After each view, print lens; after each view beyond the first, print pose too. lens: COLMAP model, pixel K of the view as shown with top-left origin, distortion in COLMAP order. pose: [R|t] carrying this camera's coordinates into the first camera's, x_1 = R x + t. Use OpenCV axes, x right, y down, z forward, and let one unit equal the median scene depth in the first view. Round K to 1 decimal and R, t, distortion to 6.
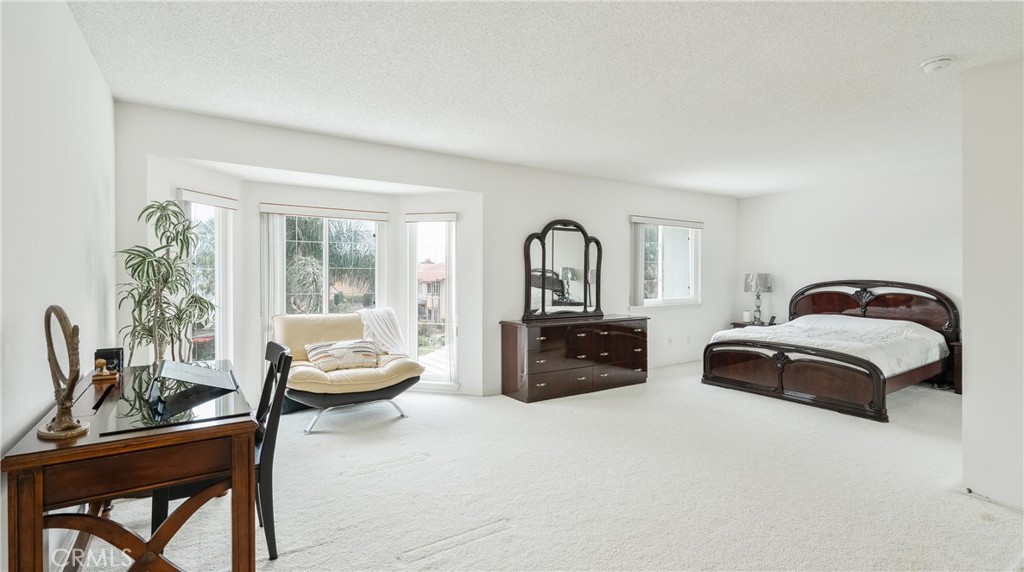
lens RADIAL K [[476.1, 0, 512.0], [0, 476.1, 286.0], [0, 0, 1]] dist [-0.000653, -0.000041]
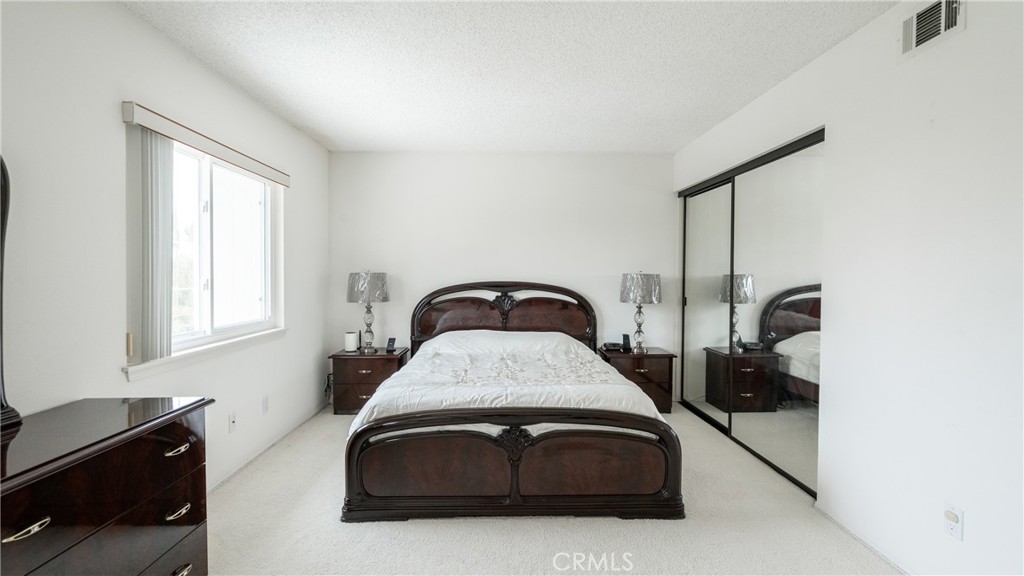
lens RADIAL K [[465.0, 0, 507.8], [0, 465.0, 281.3], [0, 0, 1]] dist [0.001319, 0.000198]
pose [[0.541254, -0.011574, 0.840780, 0.113356], [0.019016, 0.999818, 0.001522, -0.014080], [-0.840644, 0.015165, 0.541375, 0.588827]]
